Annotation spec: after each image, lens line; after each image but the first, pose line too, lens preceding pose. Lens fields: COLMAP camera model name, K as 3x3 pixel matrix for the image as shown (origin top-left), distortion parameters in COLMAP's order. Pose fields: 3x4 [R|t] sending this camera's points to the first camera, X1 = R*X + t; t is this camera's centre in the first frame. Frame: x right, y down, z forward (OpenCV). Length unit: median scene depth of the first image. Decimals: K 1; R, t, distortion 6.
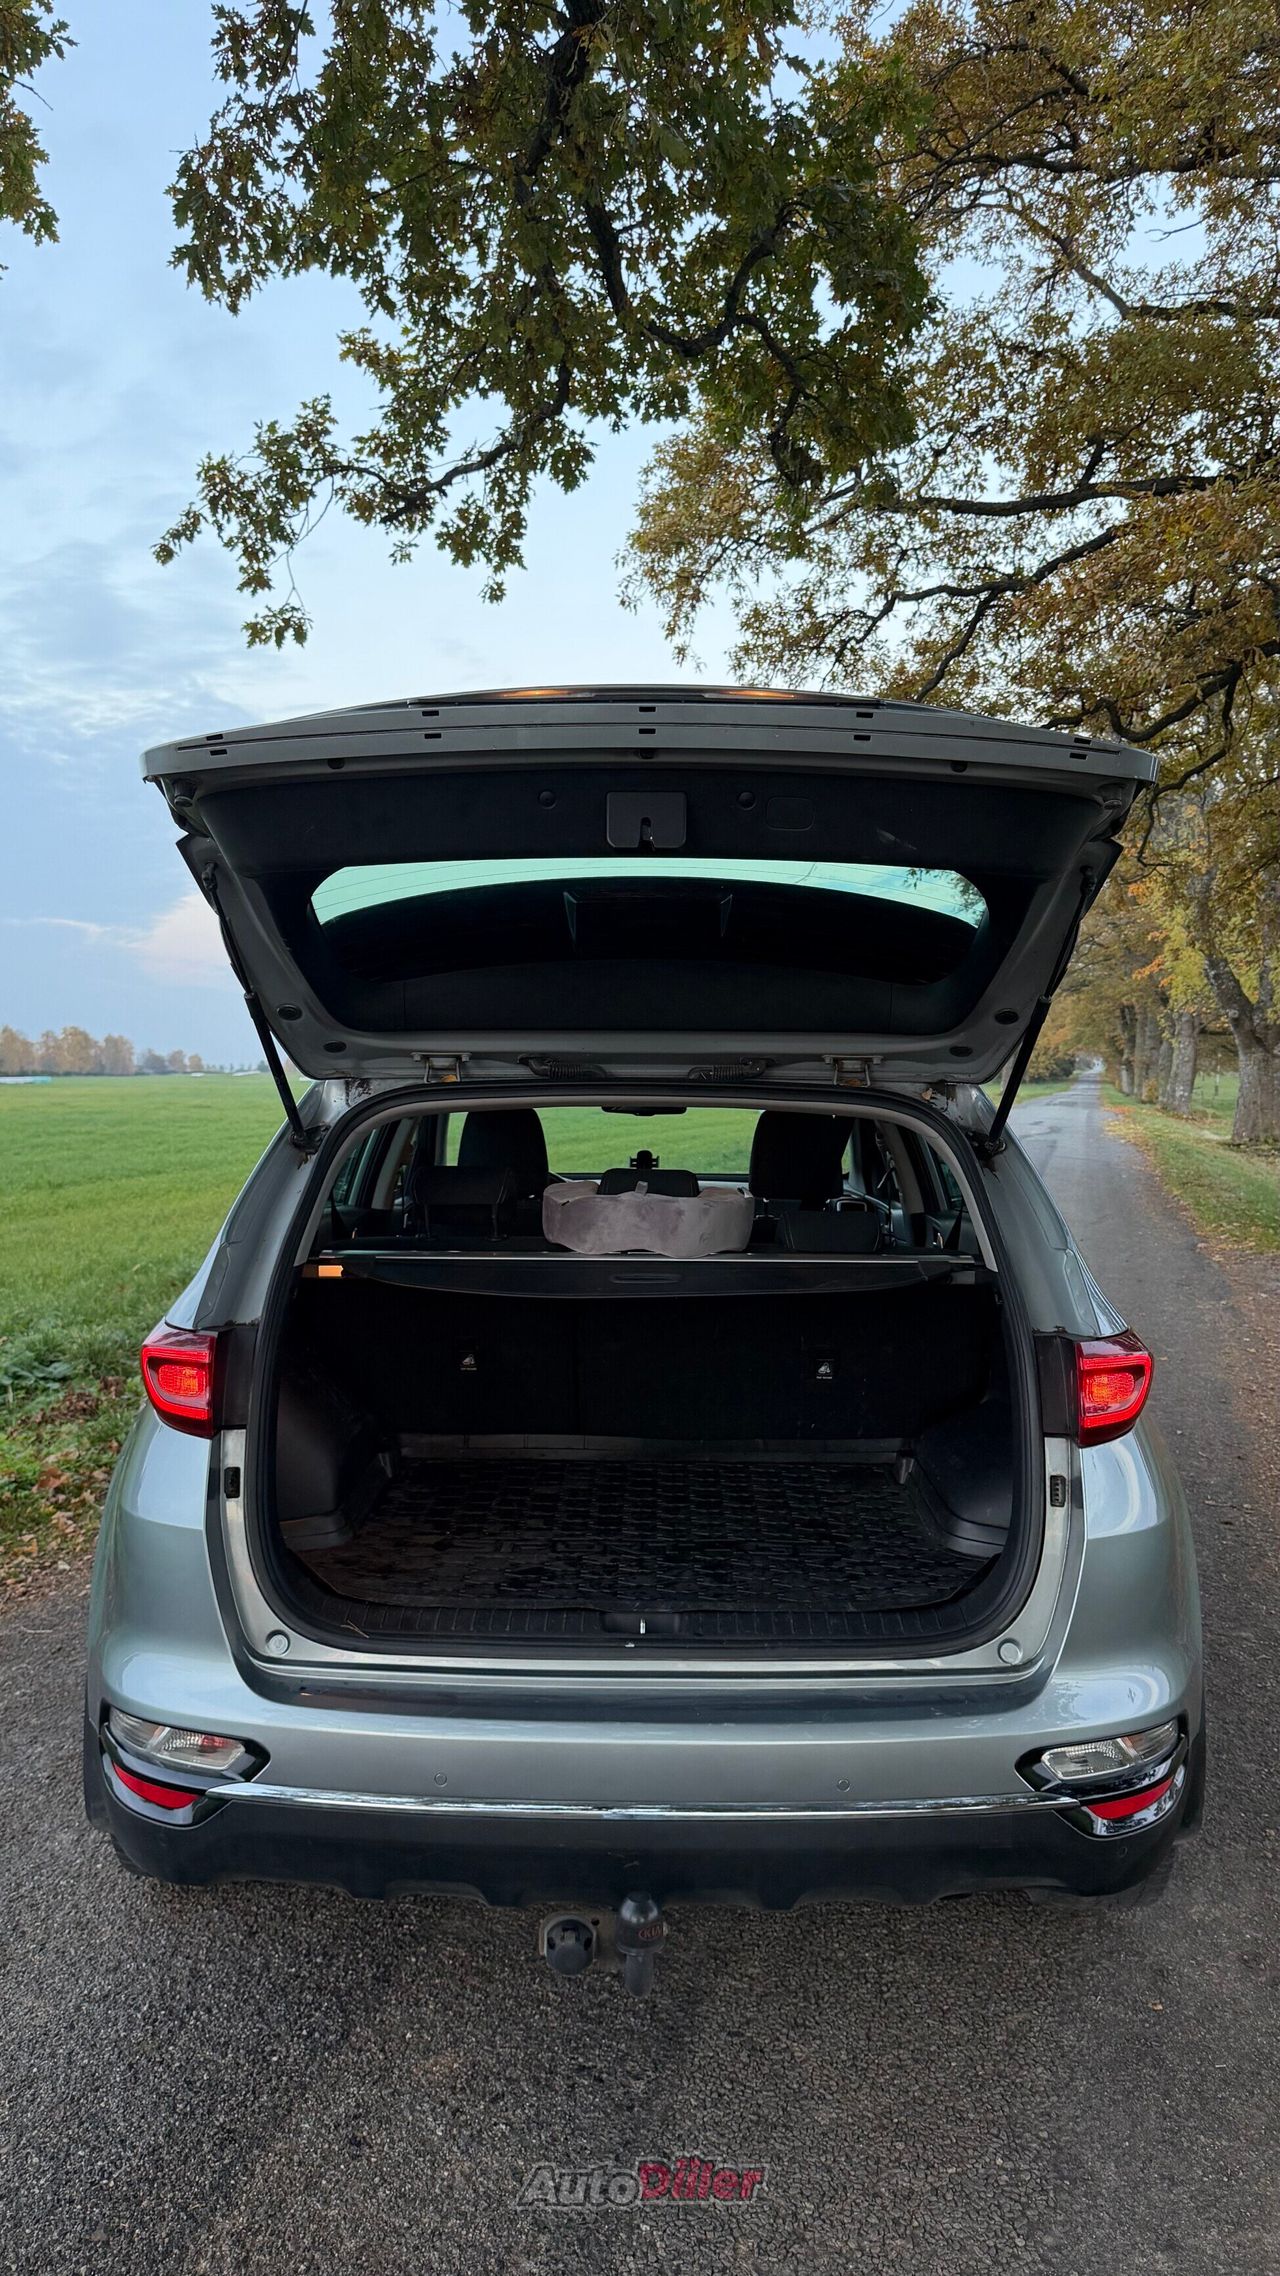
lens RADIAL K [[1615.2, 0, 653.2], [0, 1615.2, 1135.9], [0, 0, 1]] dist [0.007524, -0.022106]
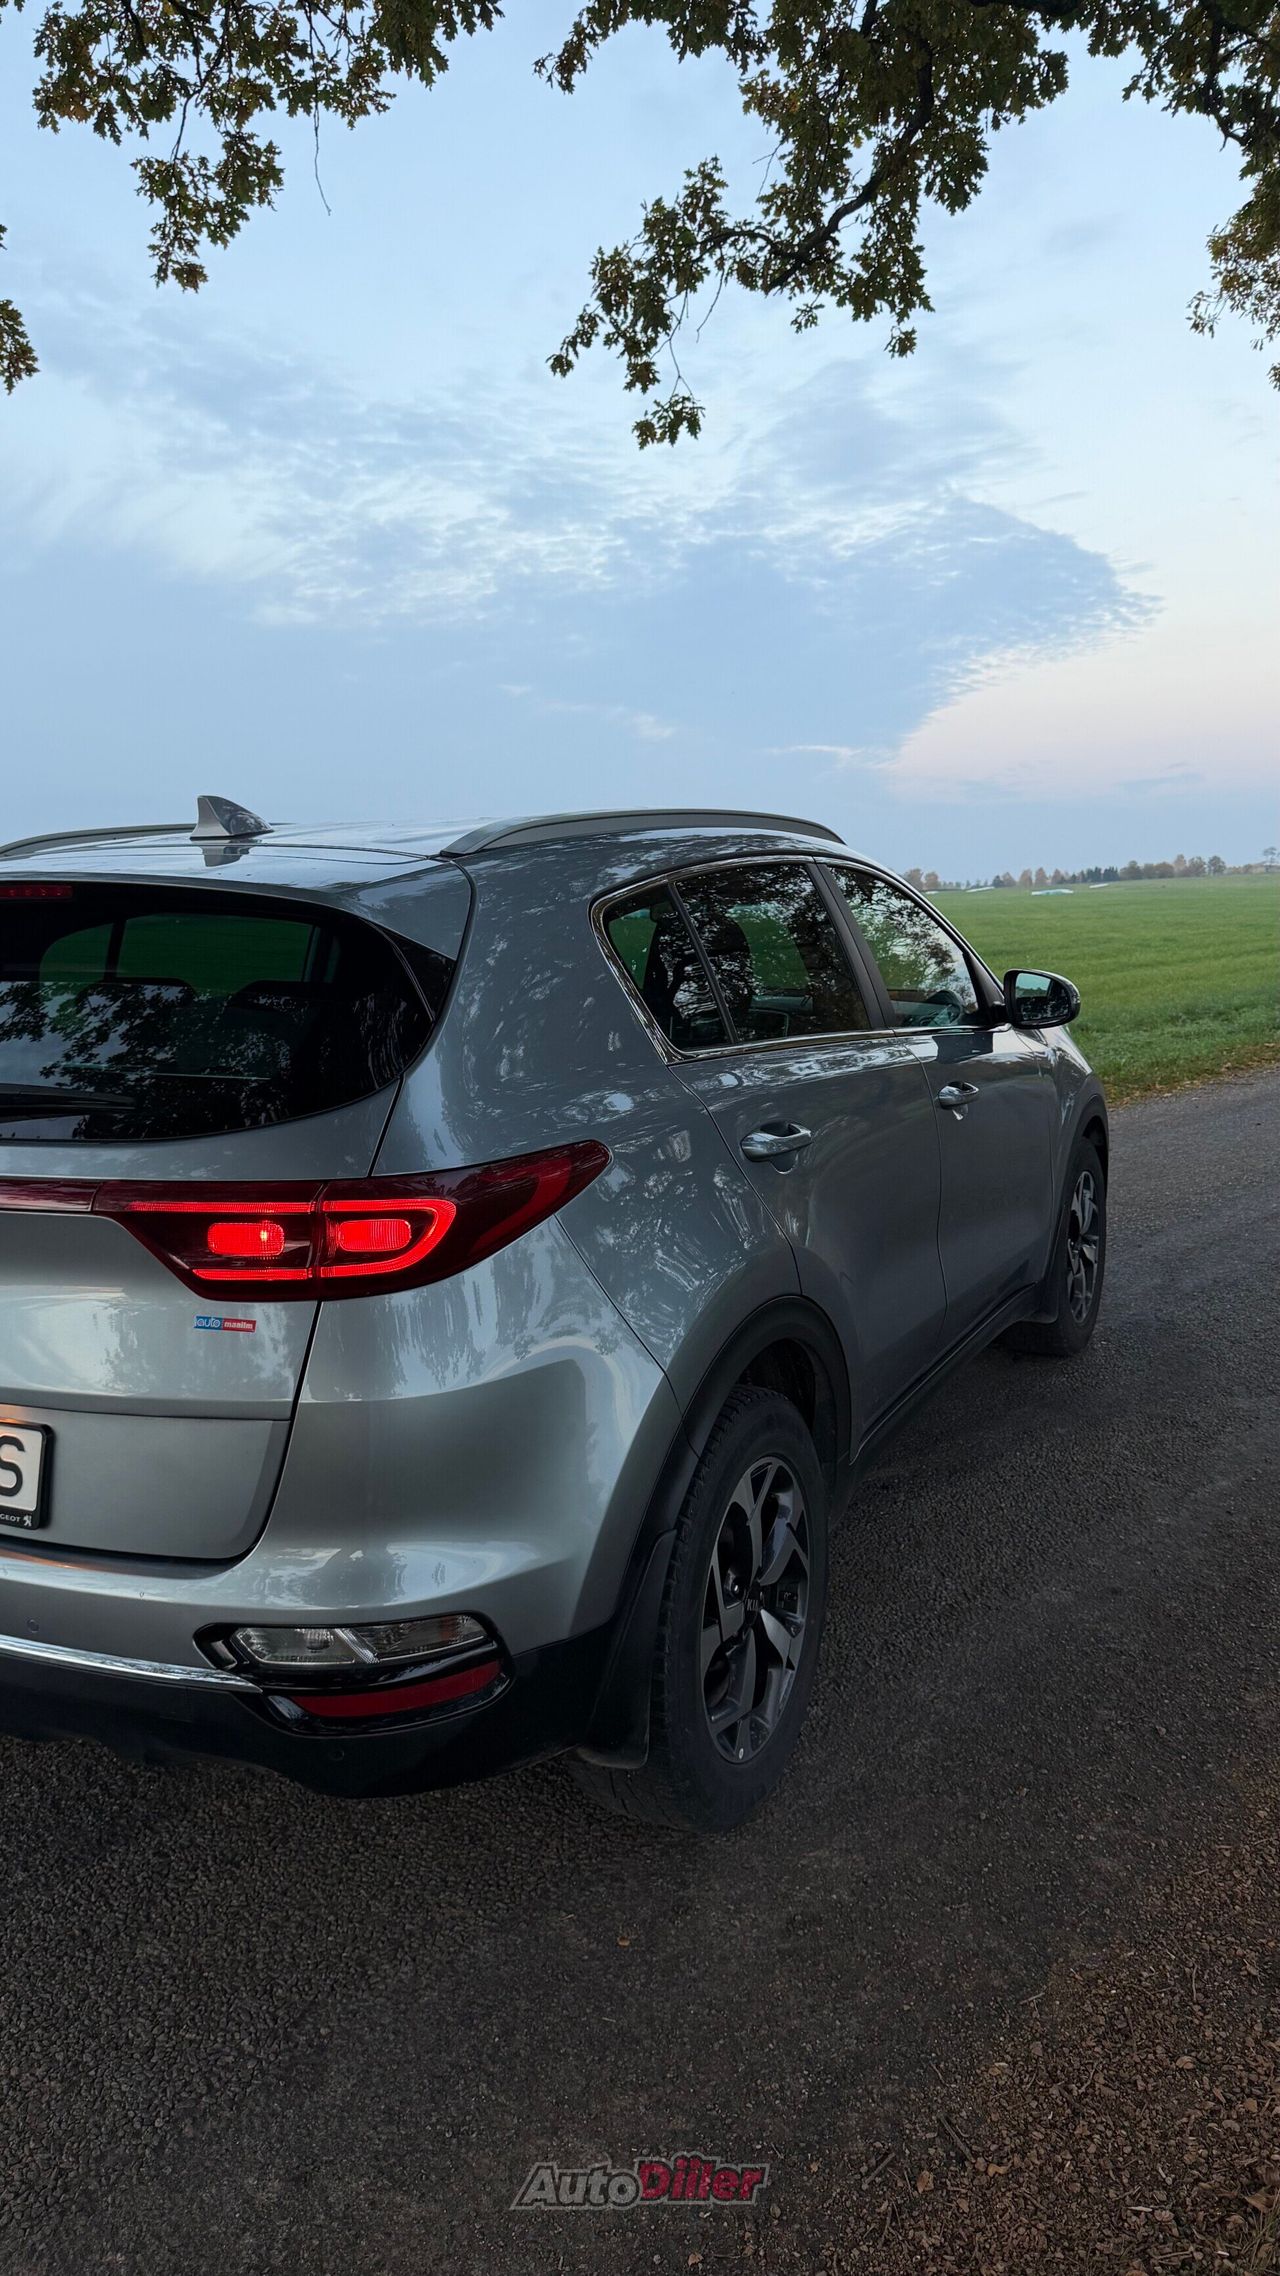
lens RADIAL K [[1615.2, 0, 644.2], [0, 1615.2, 1149.9], [0, 0, 1]] dist [0.007524, -0.022106]
pose [[0.896015, 0.037914, -0.442401, 0.190322], [0.016164, 0.992902, 0.117831, 0.004006], [0.443729, -0.112729, 0.889043, 0.077368]]
